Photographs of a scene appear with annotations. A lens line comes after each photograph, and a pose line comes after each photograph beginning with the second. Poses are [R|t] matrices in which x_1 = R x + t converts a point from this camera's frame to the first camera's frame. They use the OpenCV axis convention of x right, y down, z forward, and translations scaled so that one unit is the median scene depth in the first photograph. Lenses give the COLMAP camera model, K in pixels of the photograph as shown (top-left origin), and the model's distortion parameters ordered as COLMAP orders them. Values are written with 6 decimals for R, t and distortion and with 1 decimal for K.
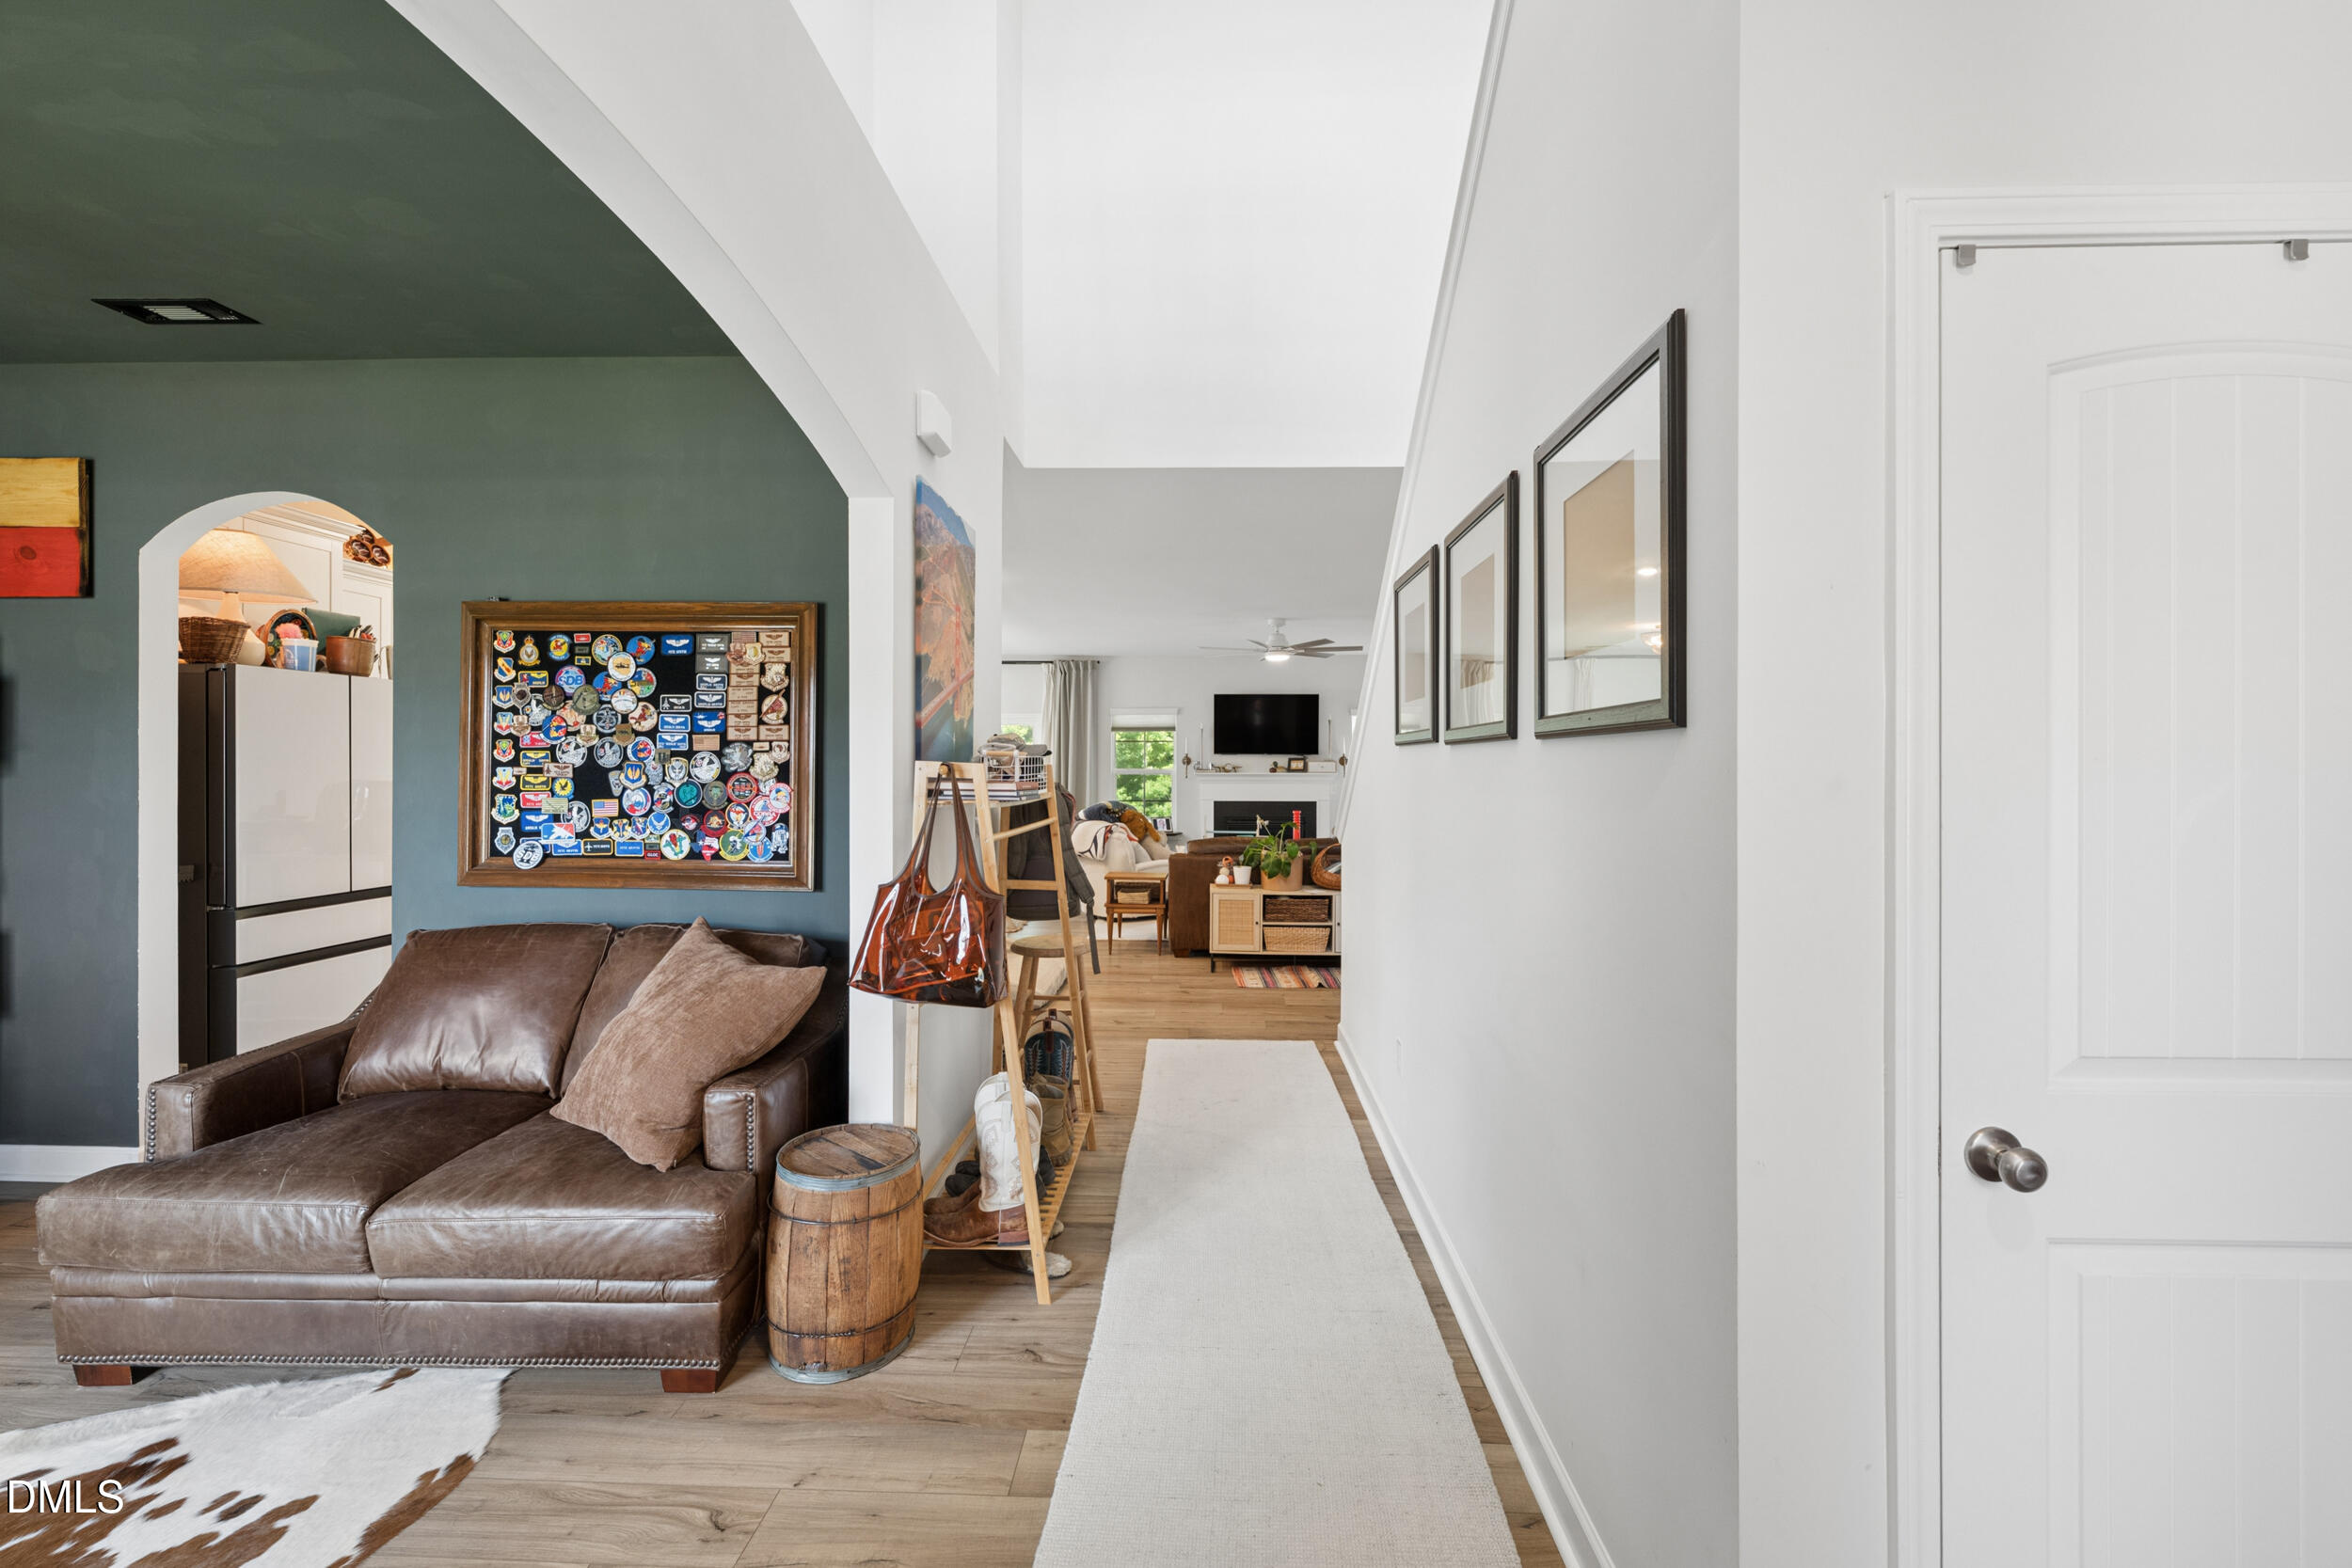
lens RADIAL K [[928.9, 0, 1180.2], [0, 928.9, 768.7], [0, 0, 1]] dist [-0.002558, 0.000099]
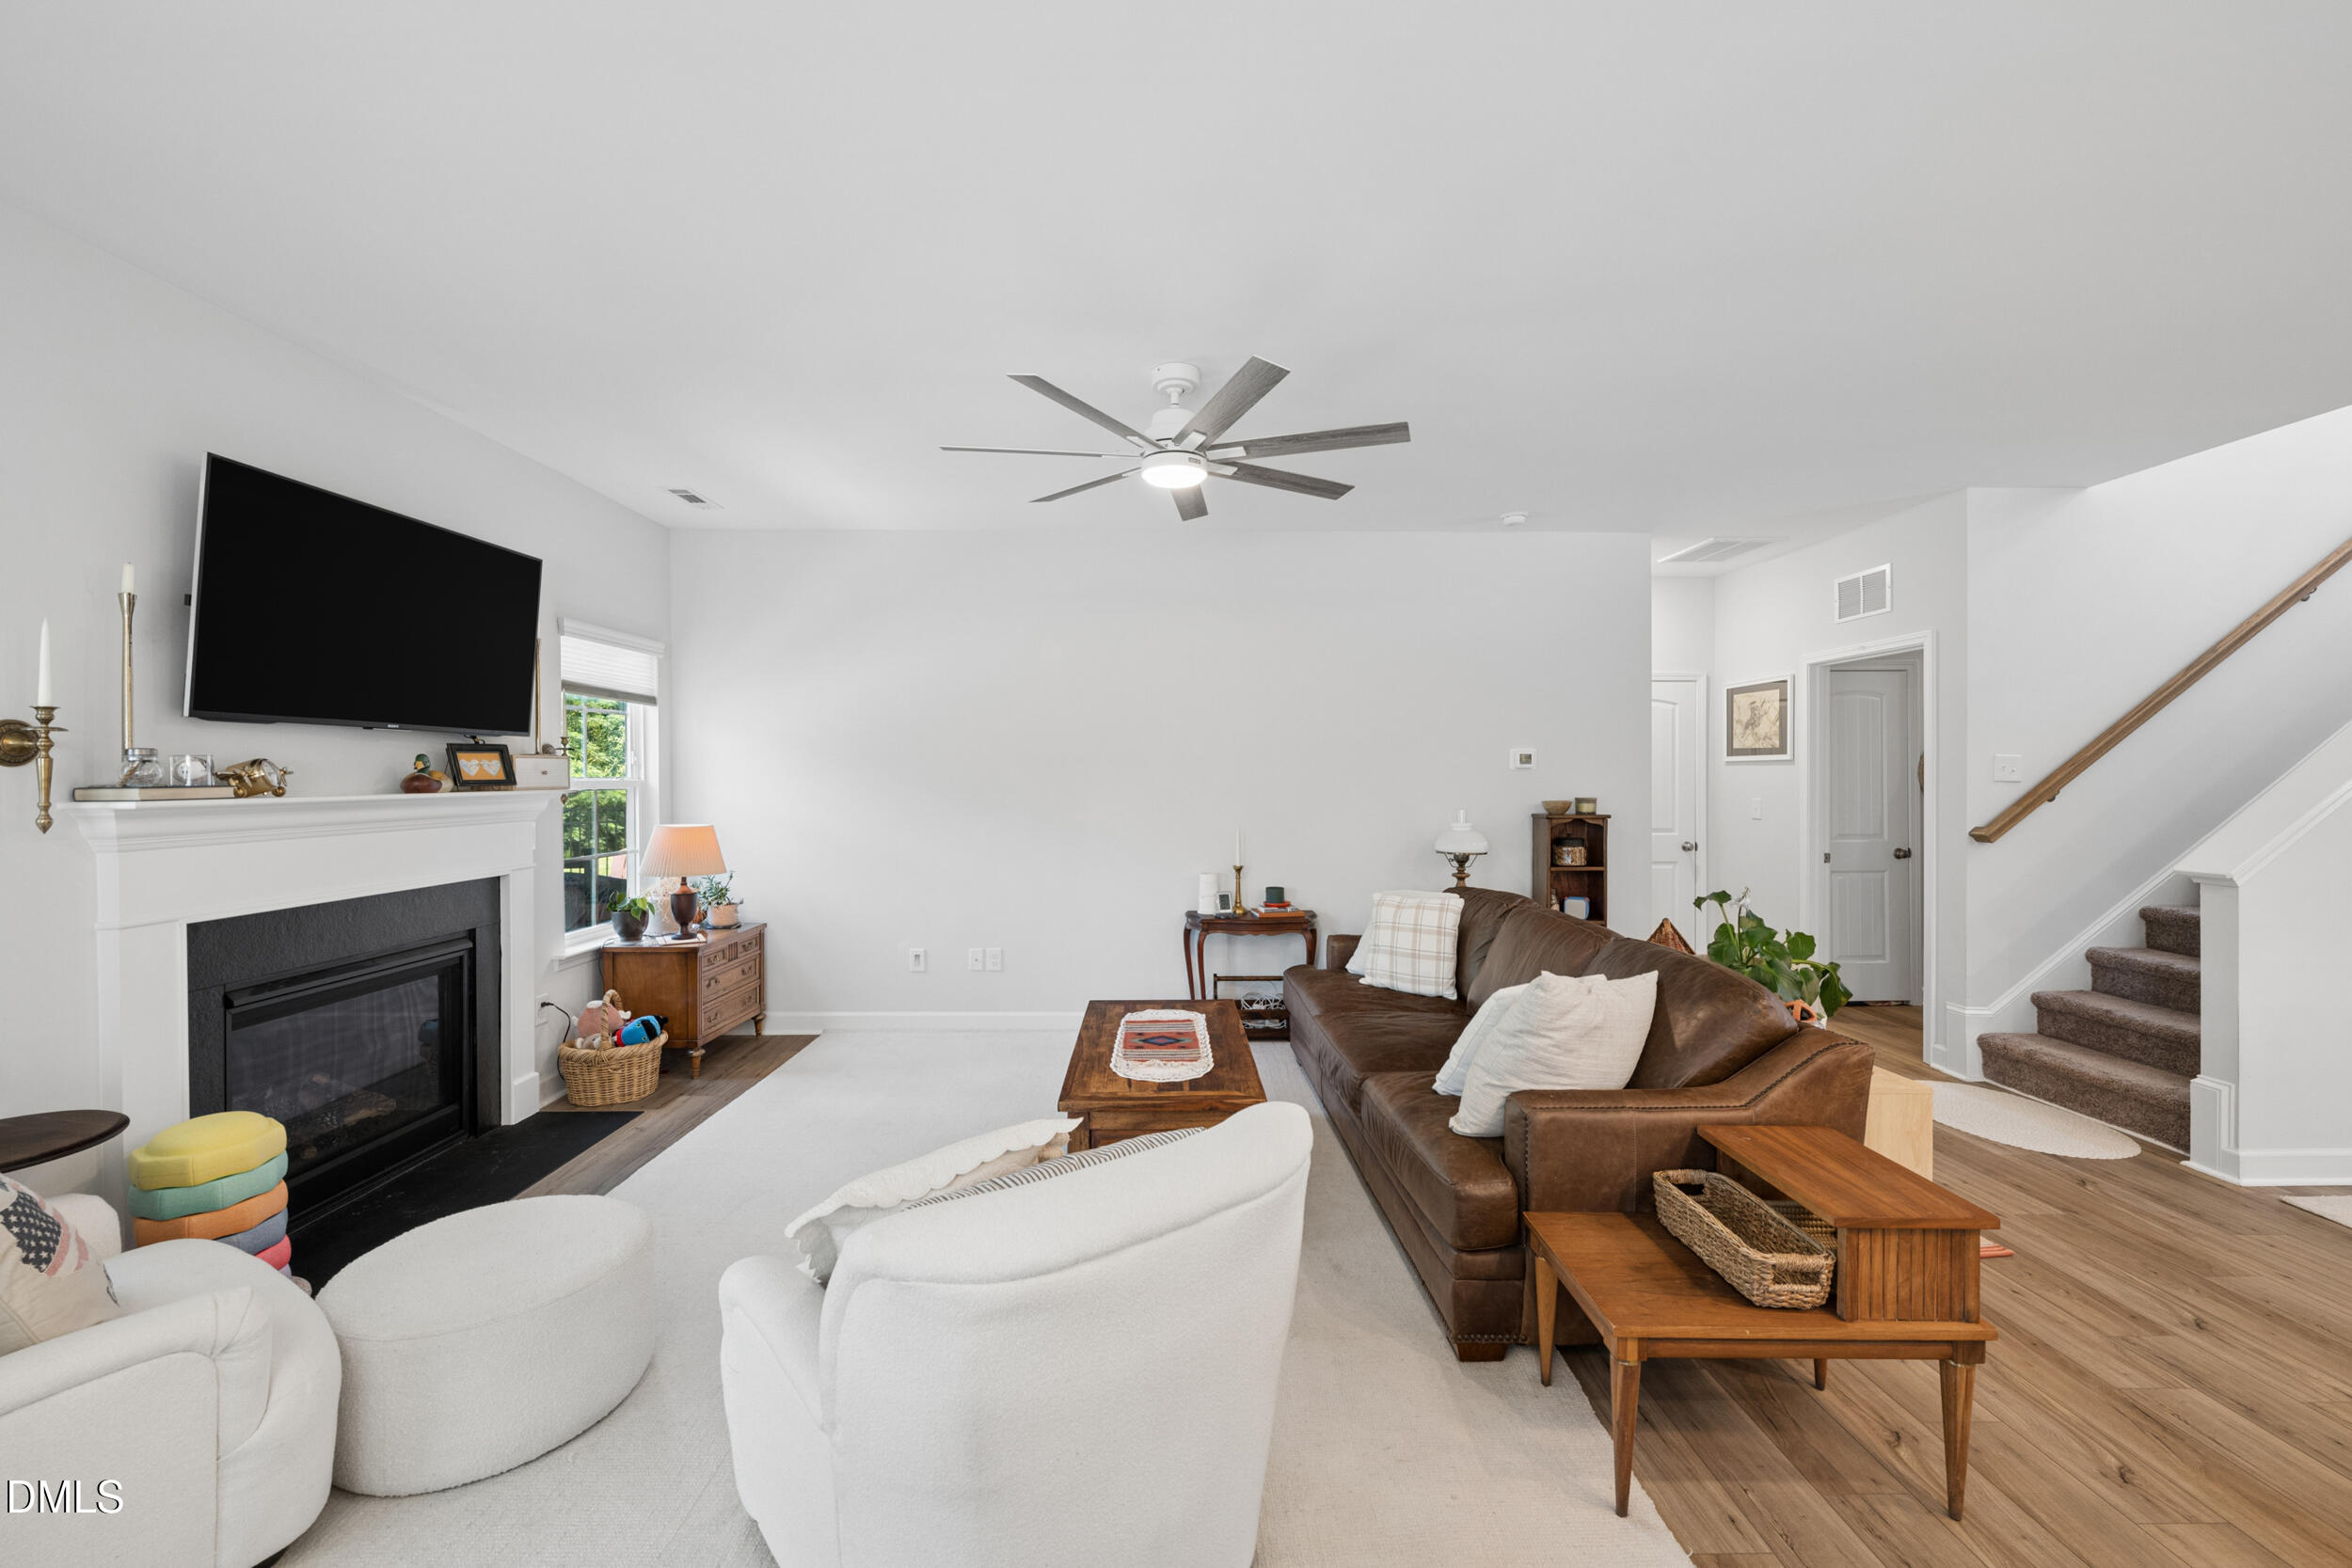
lens RADIAL K [[928.9, 0, 1176.7], [0, 928.9, 778.7], [0, 0, 1]] dist [-0.002558, 0.000099]
pose [[-0.047307, -0.009103, 0.998839, -0.708506], [0.000807, 0.999958, 0.009151, -0.008306], [-0.998880, 0.001239, -0.047298, 2.742215]]
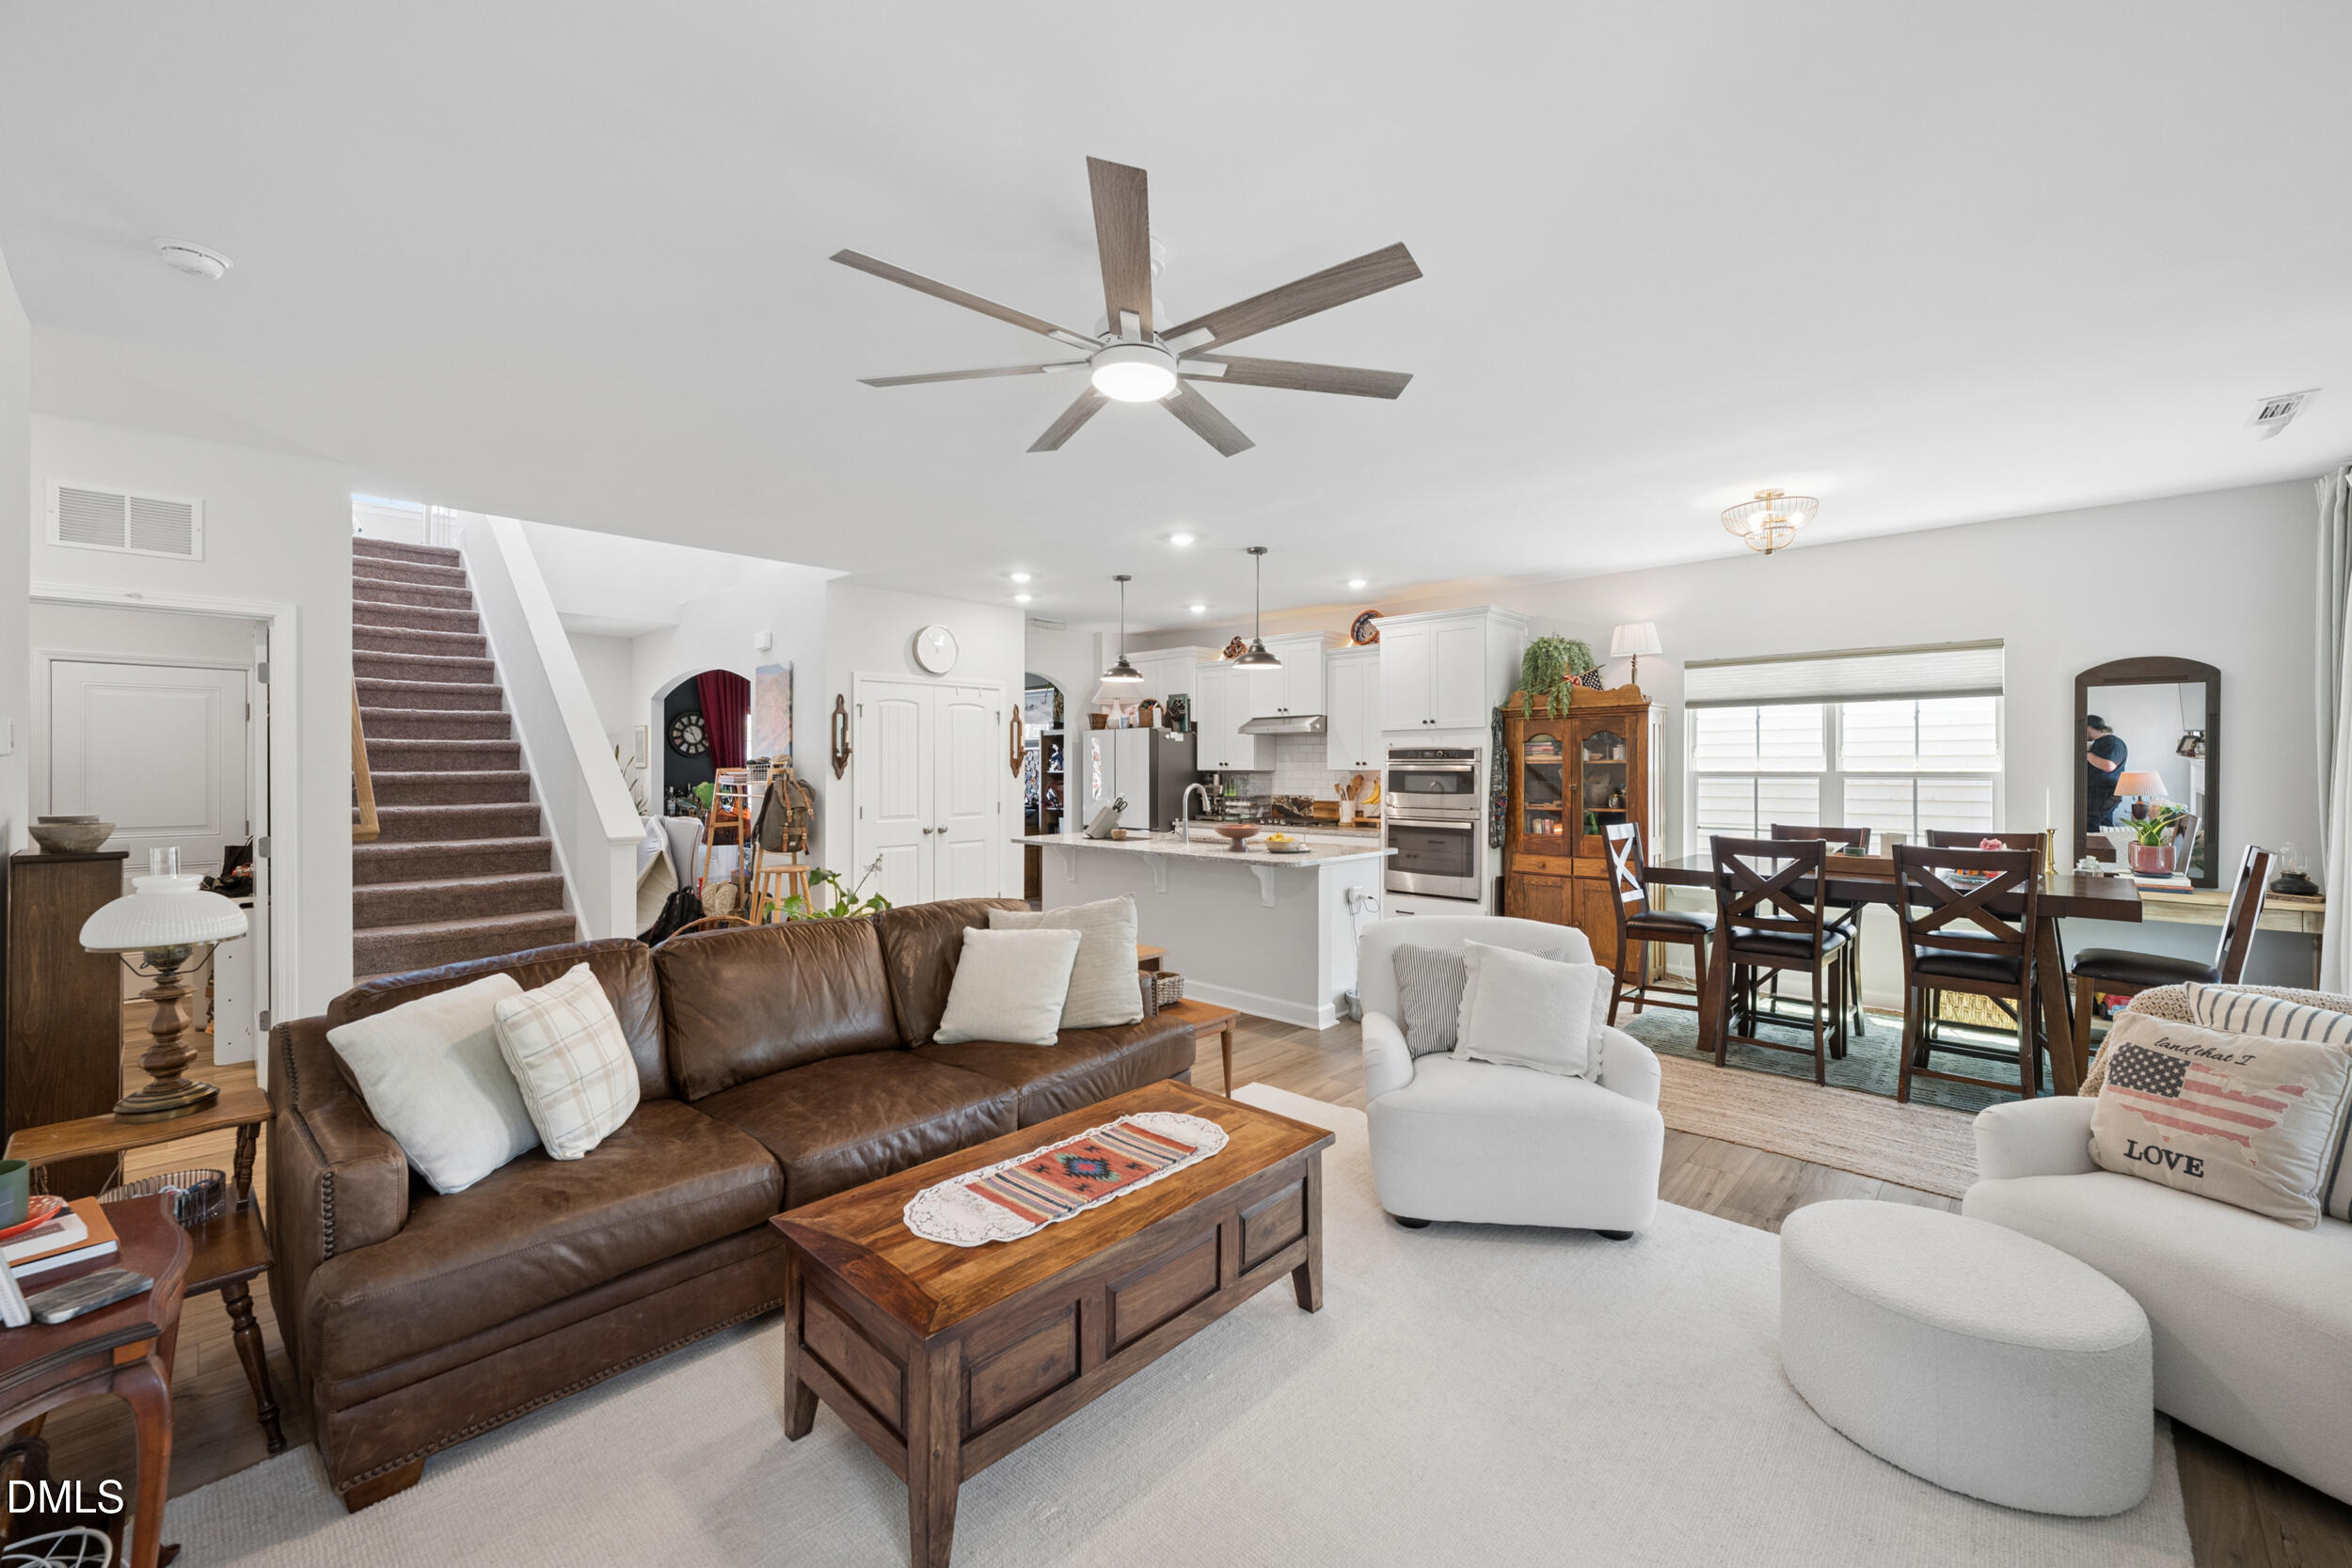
lens RADIAL K [[928.9, 0, 1174.1], [0, 928.9, 772.7], [0, 0, 1]] dist [-0.002558, 0.000099]
pose [[-0.666403, -0.000974, -0.745591, 0.825021], [-0.002866, 0.999995, 0.001256, -0.000805], [0.745587, 0.002974, -0.666402, 3.226555]]
